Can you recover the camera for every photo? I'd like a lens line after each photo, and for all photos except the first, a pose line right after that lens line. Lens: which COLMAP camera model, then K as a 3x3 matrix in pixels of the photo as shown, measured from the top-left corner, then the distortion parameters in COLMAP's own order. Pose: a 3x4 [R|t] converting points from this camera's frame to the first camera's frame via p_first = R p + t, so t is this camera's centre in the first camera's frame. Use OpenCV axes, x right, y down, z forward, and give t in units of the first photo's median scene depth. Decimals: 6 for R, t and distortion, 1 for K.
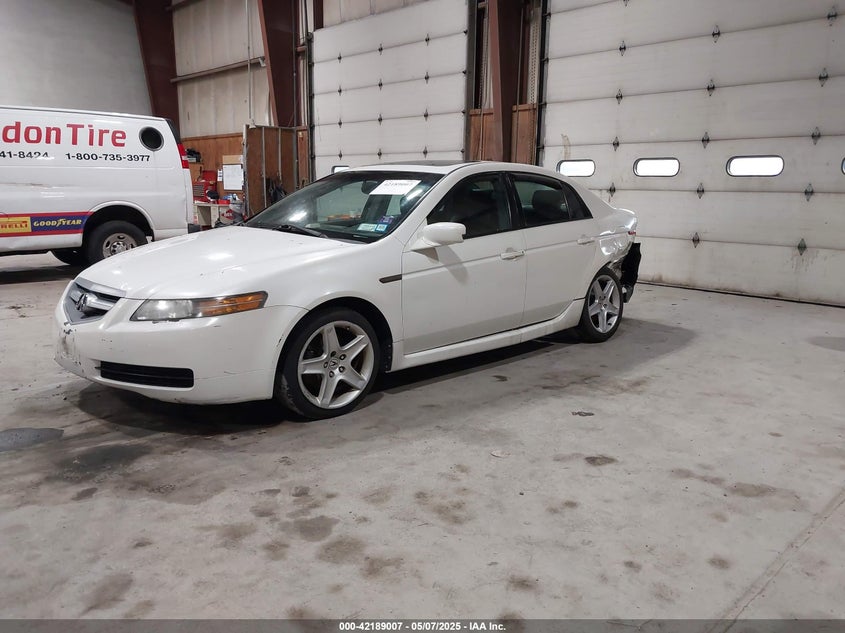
lens RADIAL K [[658.9, 0, 420.1], [0, 658.9, 318.4], [0, 0, 1]] dist [-0.044032, 0.030319]
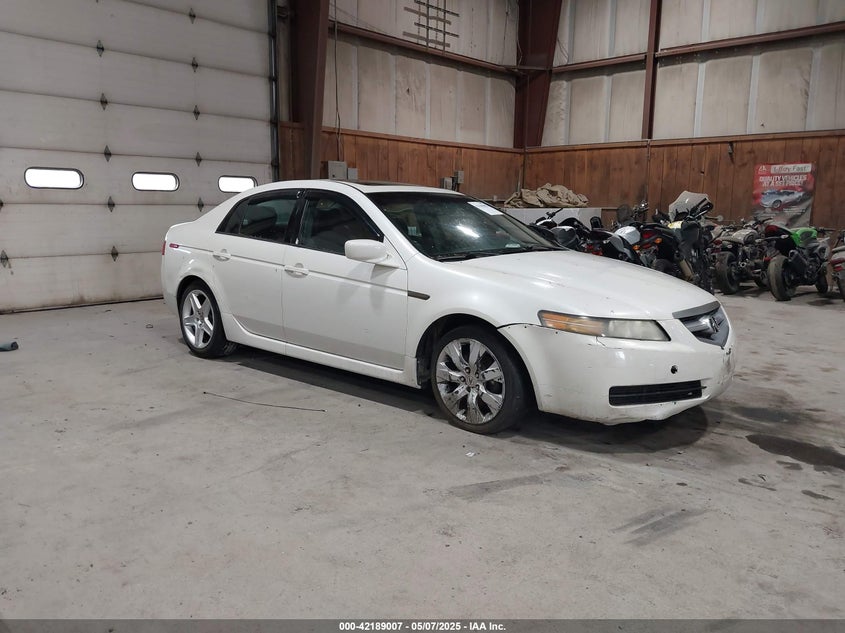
lens RADIAL K [[658.9, 0, 422.0], [0, 658.9, 318.5], [0, 0, 1]] dist [-0.044032, 0.030319]
pose [[-0.044131, -0.173814, 0.983789, -1.171991], [0.181837, 0.966902, 0.178987, -0.233027], [-0.982338, 0.186788, -0.011065, 1.133540]]
